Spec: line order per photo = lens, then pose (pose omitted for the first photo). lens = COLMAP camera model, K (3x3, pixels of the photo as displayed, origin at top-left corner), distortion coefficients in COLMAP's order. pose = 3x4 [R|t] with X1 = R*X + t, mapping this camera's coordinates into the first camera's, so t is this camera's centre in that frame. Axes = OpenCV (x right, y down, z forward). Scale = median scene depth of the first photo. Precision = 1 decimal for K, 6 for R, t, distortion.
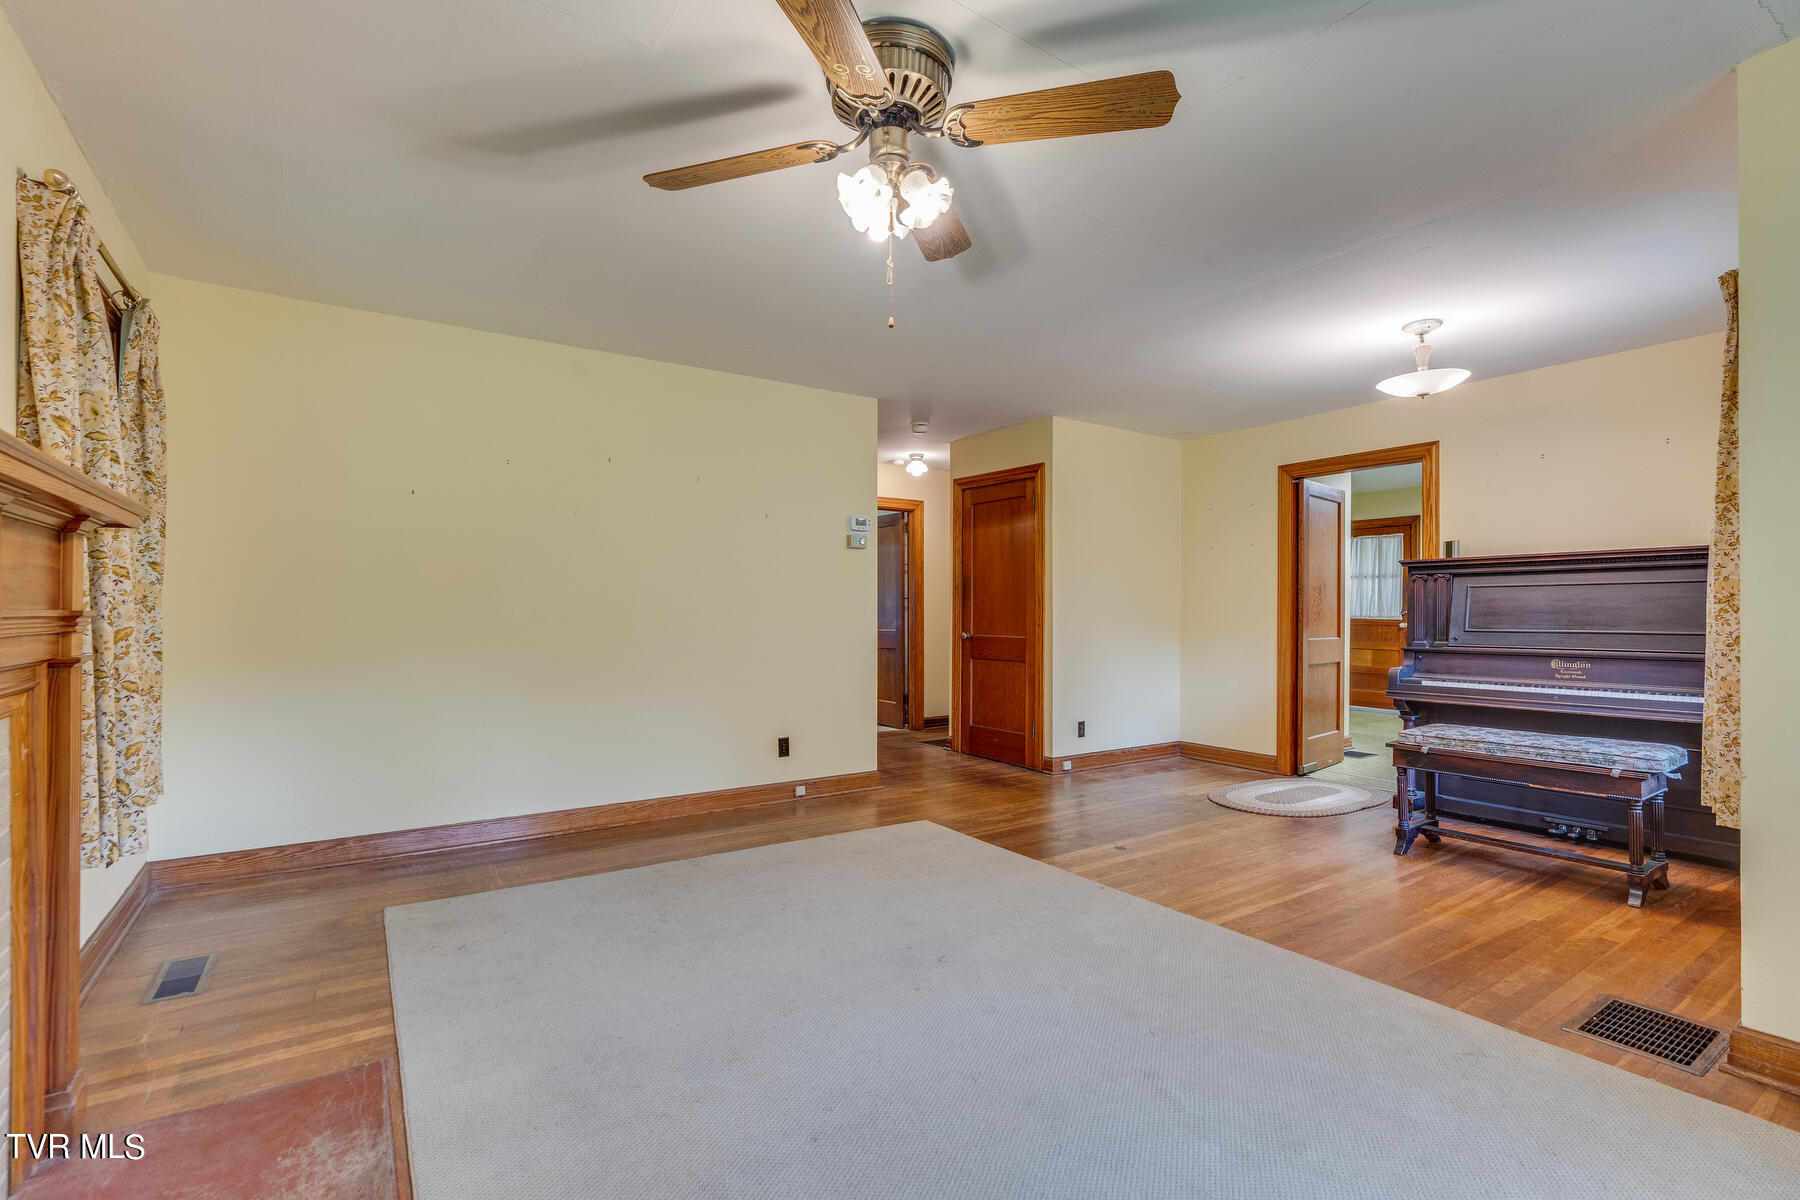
lens RADIAL K [[827.7, 0, 889.8], [0, 827.7, 613.3], [0, 0, 1]] dist [0.000713, 0.000227]
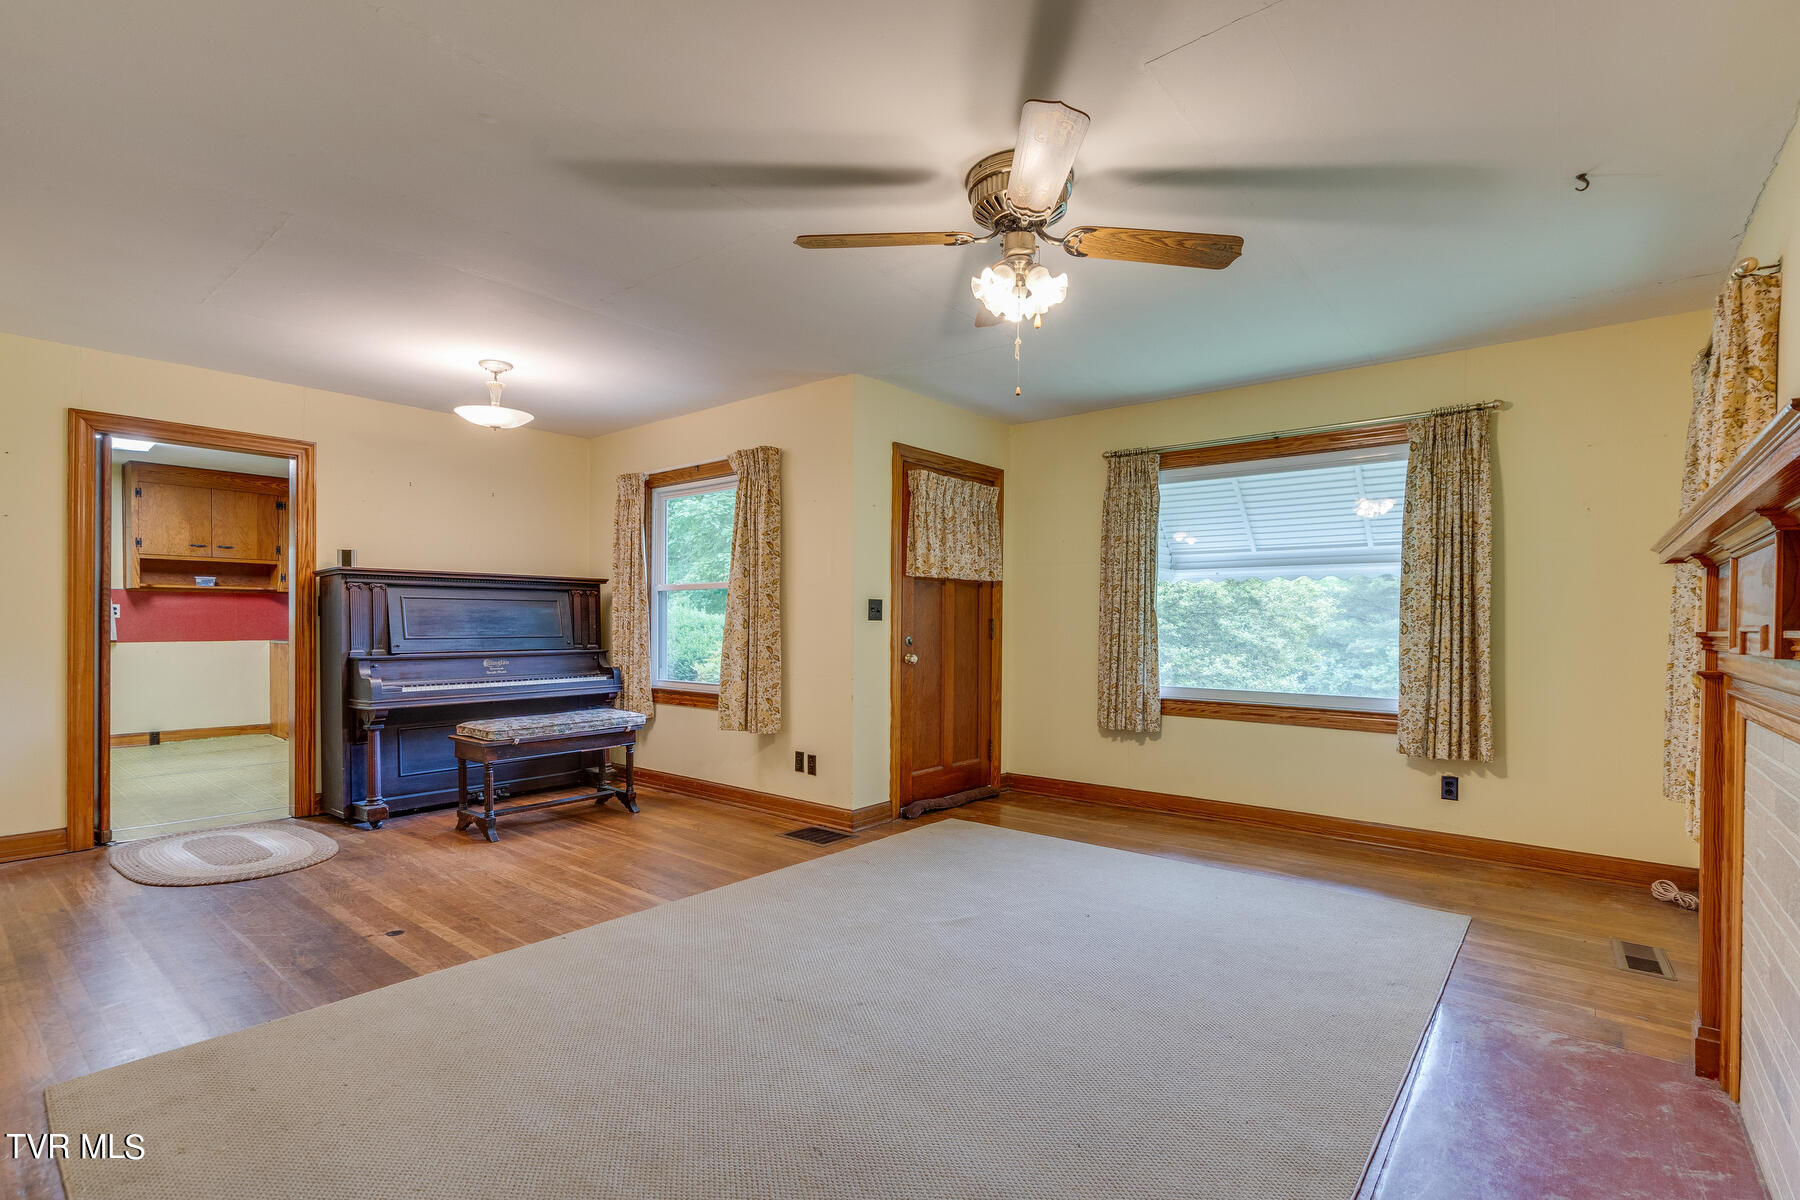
lens RADIAL K [[839.0, 0, 903.7], [0, 839.0, 627.7], [0, 0, 1]] dist [0.001302, 0.000305]
pose [[-0.296733, -0.005507, 0.954945, -0.641177], [-0.004564, 0.999980, 0.004348, -0.000543], [-0.954950, -0.003068, -0.296752, 0.854347]]
